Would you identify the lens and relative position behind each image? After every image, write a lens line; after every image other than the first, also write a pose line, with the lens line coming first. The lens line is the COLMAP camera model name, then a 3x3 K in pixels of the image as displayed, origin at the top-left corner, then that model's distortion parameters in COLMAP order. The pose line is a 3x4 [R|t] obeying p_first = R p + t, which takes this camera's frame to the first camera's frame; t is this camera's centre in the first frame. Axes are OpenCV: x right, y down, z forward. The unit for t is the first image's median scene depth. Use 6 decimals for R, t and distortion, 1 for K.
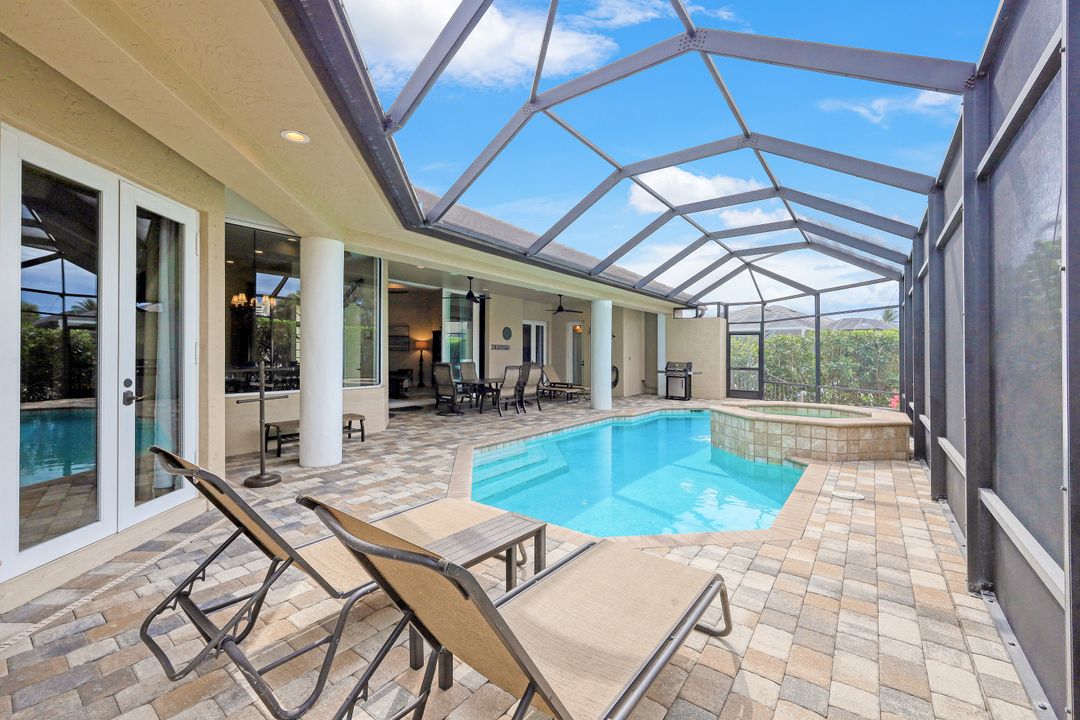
lens RADIAL K [[441.0, 0, 542.7], [0, 441.0, 355.1], [0, 0, 1]] dist [0.000429, -0.000338]
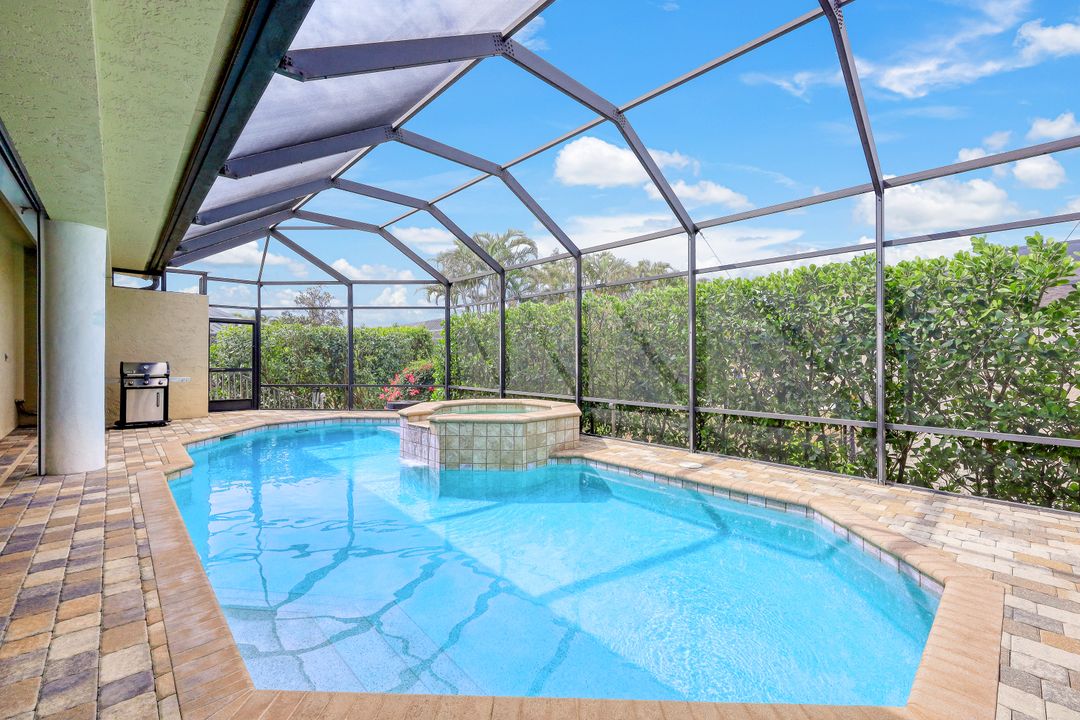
lens RADIAL K [[443.6, 0, 546.9], [0, 443.6, 355.8], [0, 0, 1]] dist [0.004026, 0.000316]
pose [[0.162999, -0.000615, 0.986626, -0.389103], [-0.003556, 0.999993, 0.001211, 0.011502], [-0.986620, -0.003706, 0.162996, 0.805695]]
